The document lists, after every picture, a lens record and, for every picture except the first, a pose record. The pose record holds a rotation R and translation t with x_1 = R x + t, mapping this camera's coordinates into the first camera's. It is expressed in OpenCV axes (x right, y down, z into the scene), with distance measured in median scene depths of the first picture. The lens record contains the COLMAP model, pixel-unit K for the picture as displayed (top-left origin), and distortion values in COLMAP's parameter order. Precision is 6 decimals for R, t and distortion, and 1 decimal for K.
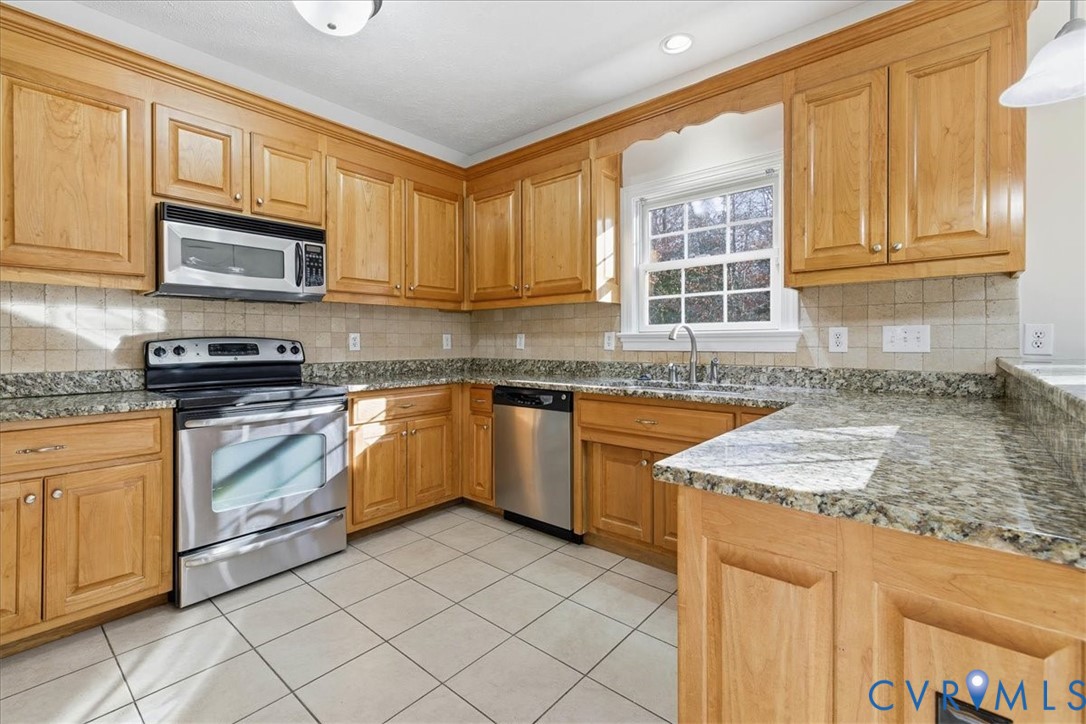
lens RADIAL K [[476.9, 0, 541.7], [0, 476.9, 345.1], [0, 0, 1]] dist [0.000461, -0.000345]
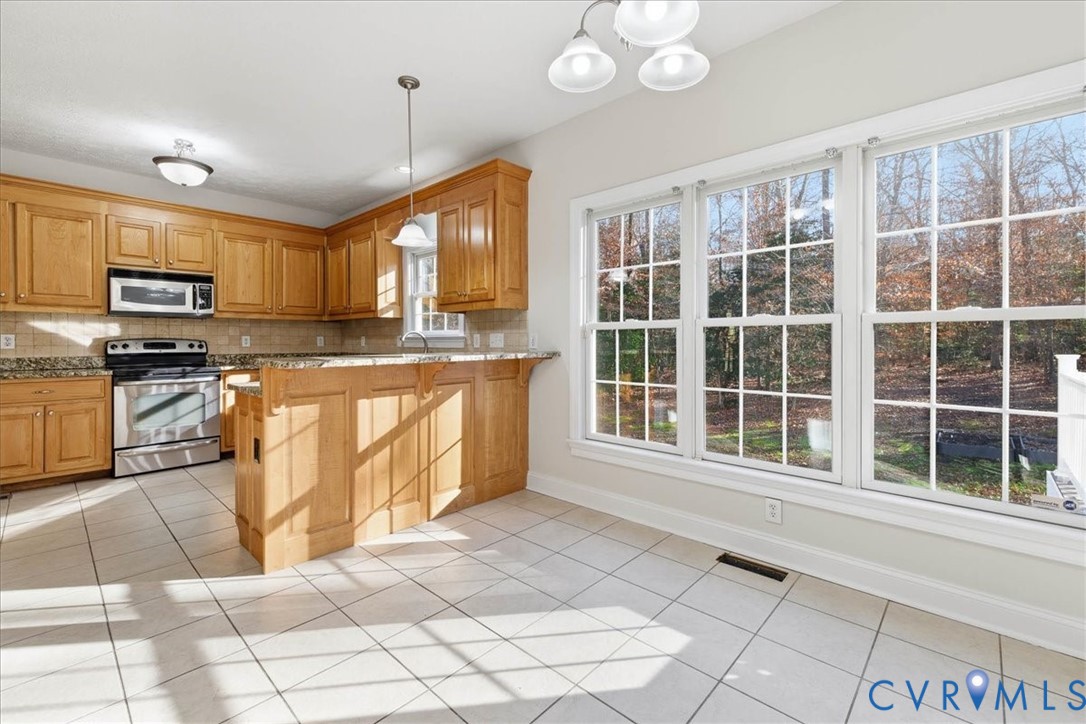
lens RADIAL K [[476.9, 0, 554.3], [0, 476.9, 344.2], [0, 0, 1]] dist [0.000461, -0.000345]
pose [[0.999154, 0.002347, -0.041067, 0.962210], [-0.002307, 0.999997, 0.001012, -0.001538], [0.041070, -0.000917, 0.999156, -0.756342]]
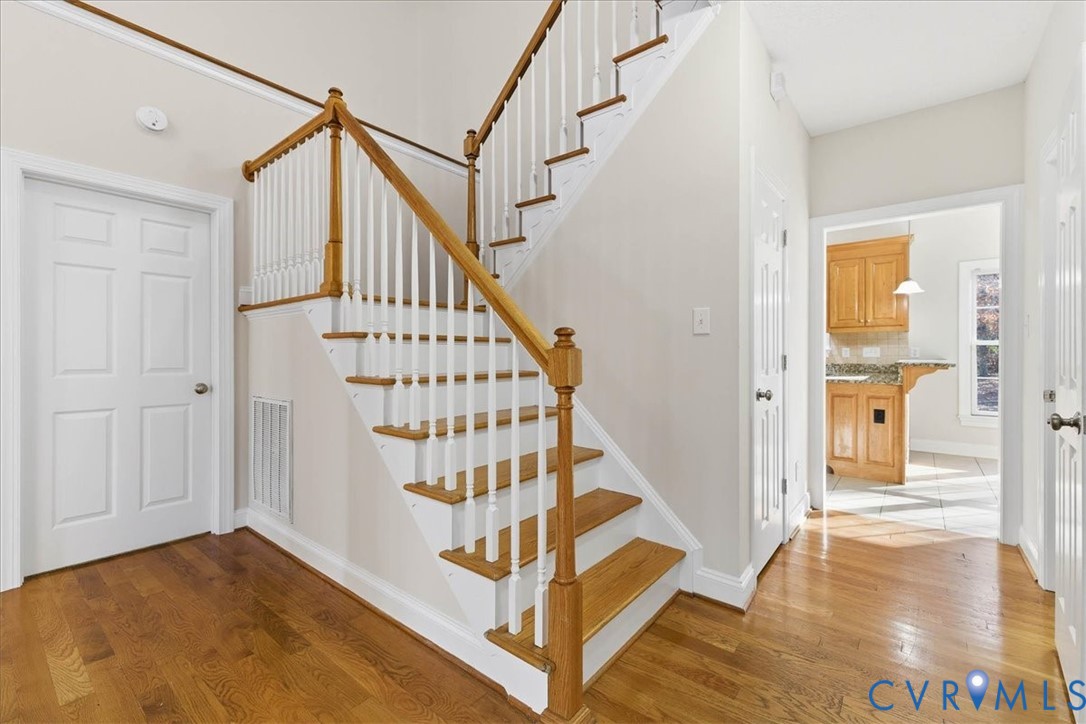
lens RADIAL K [[476.9, 0, 535.6], [0, 476.9, 355.3], [0, 0, 1]] dist [0.000461, -0.000345]
pose [[0.999505, 0.002857, 0.031330, -1.124474], [-0.002810, 0.999995, -0.001543, 0.011953], [-0.031334, 0.001455, 0.999508, -1.511016]]
